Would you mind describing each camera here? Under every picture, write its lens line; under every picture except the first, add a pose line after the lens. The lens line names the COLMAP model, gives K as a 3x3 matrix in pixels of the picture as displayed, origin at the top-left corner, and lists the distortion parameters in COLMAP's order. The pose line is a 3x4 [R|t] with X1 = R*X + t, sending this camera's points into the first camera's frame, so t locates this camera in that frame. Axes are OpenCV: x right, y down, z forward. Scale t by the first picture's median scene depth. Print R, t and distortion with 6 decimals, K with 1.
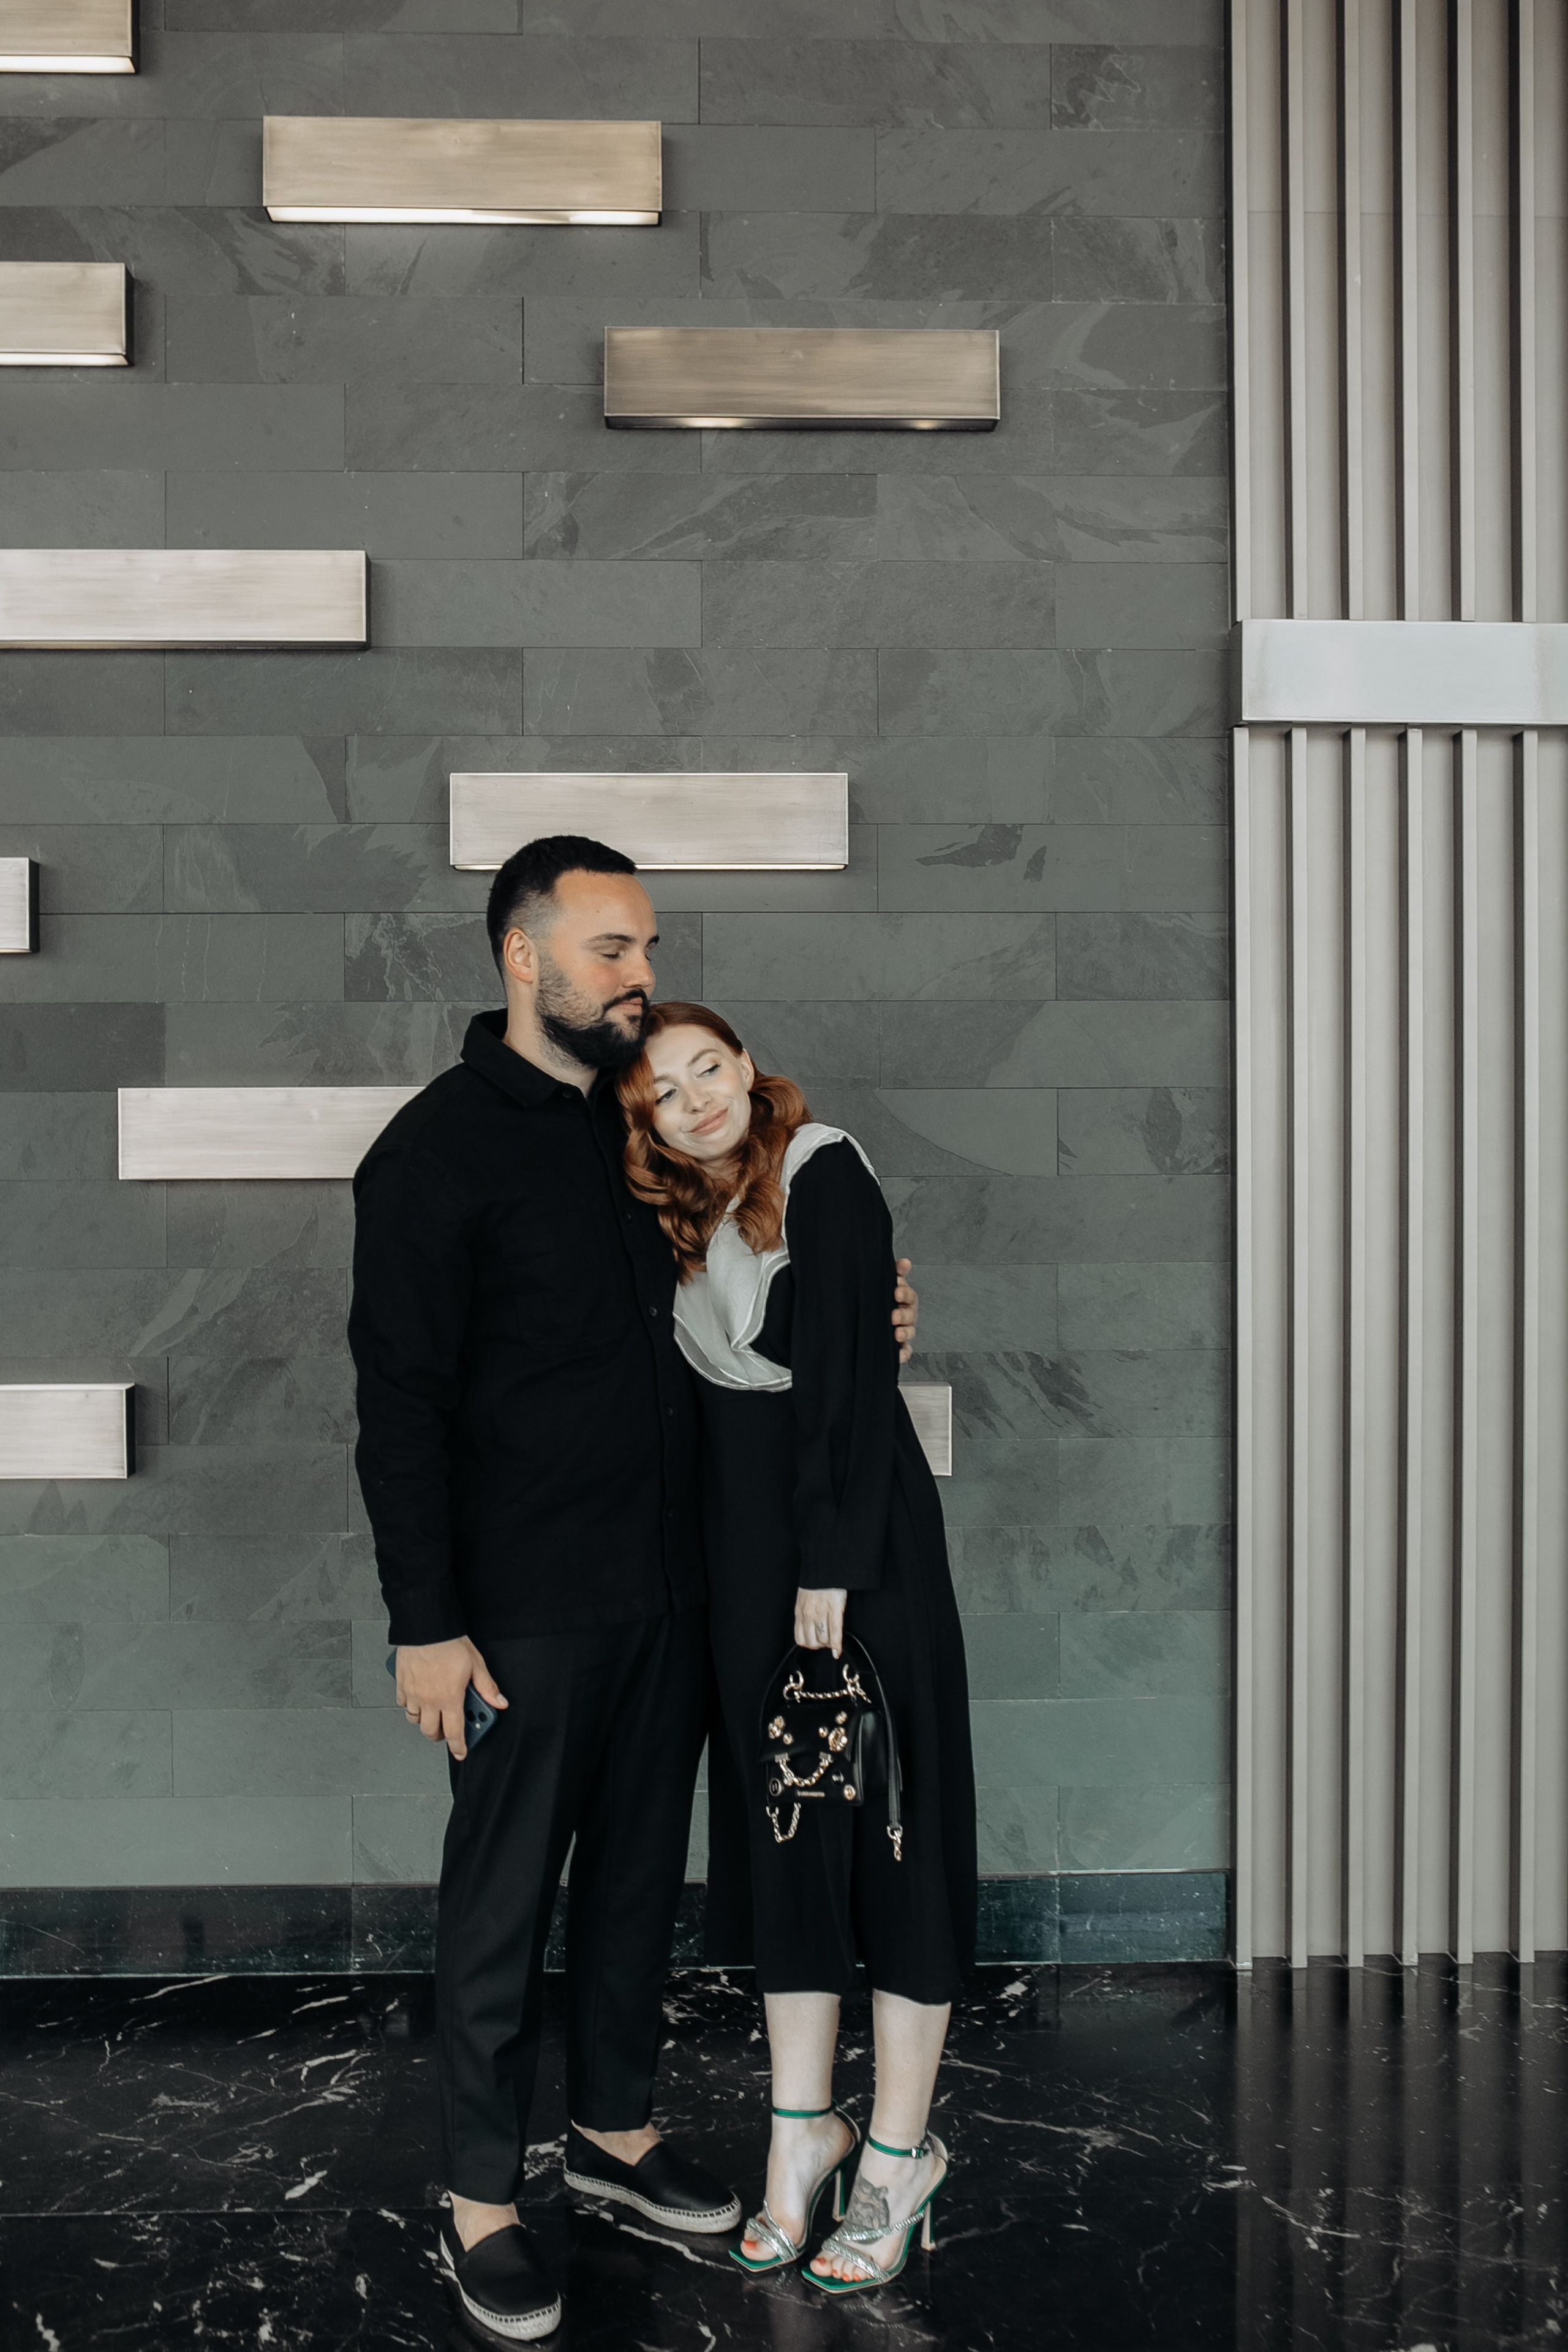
lens RADIAL K [[2098.8, 0, 742.4], [0, 2098.8, 1234.4], [0, 0, 1]] dist [-0.035605, 0.030922]
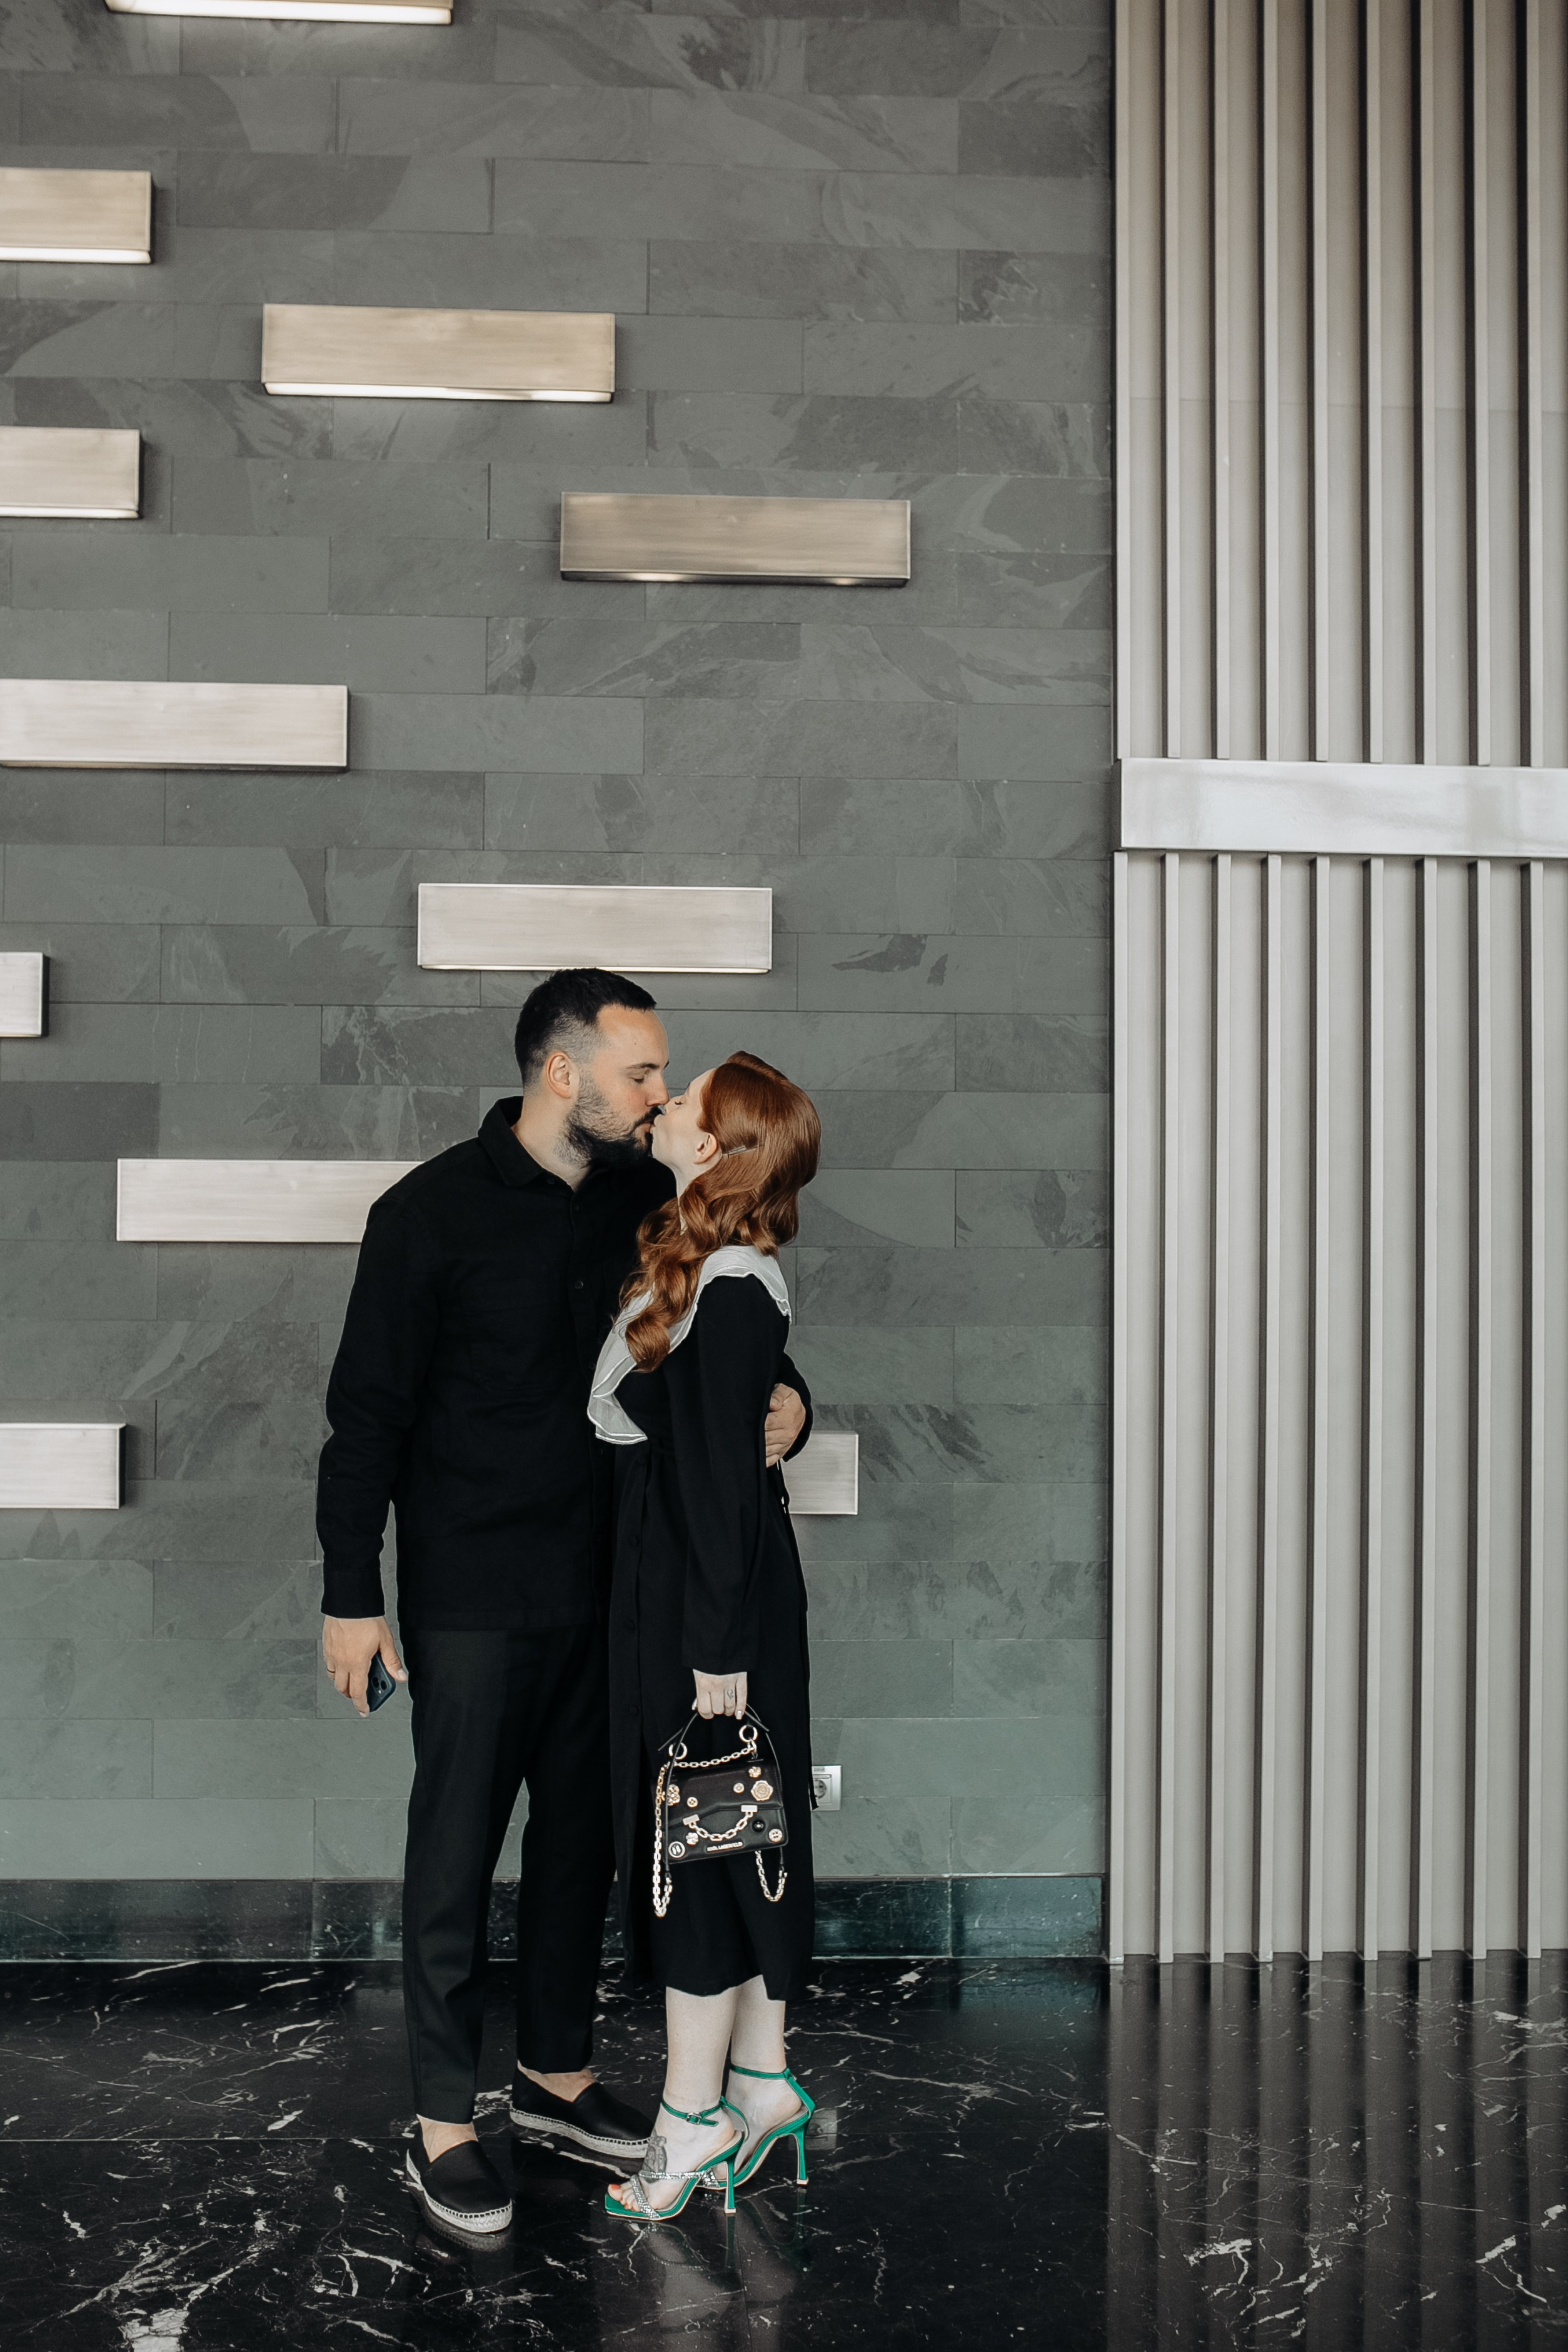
lens RADIAL K [[2098.8, 0, 742.4], [0, 2098.8, 1234.4], [0, 0, 1]] dist [-0.035605, 0.030922]
pose [[0.999228, 0.012951, 0.037090, -0.005089], [-0.011789, 0.999438, -0.031386, 0.001618], [-0.037476, 0.030925, 0.998819, -0.123760]]
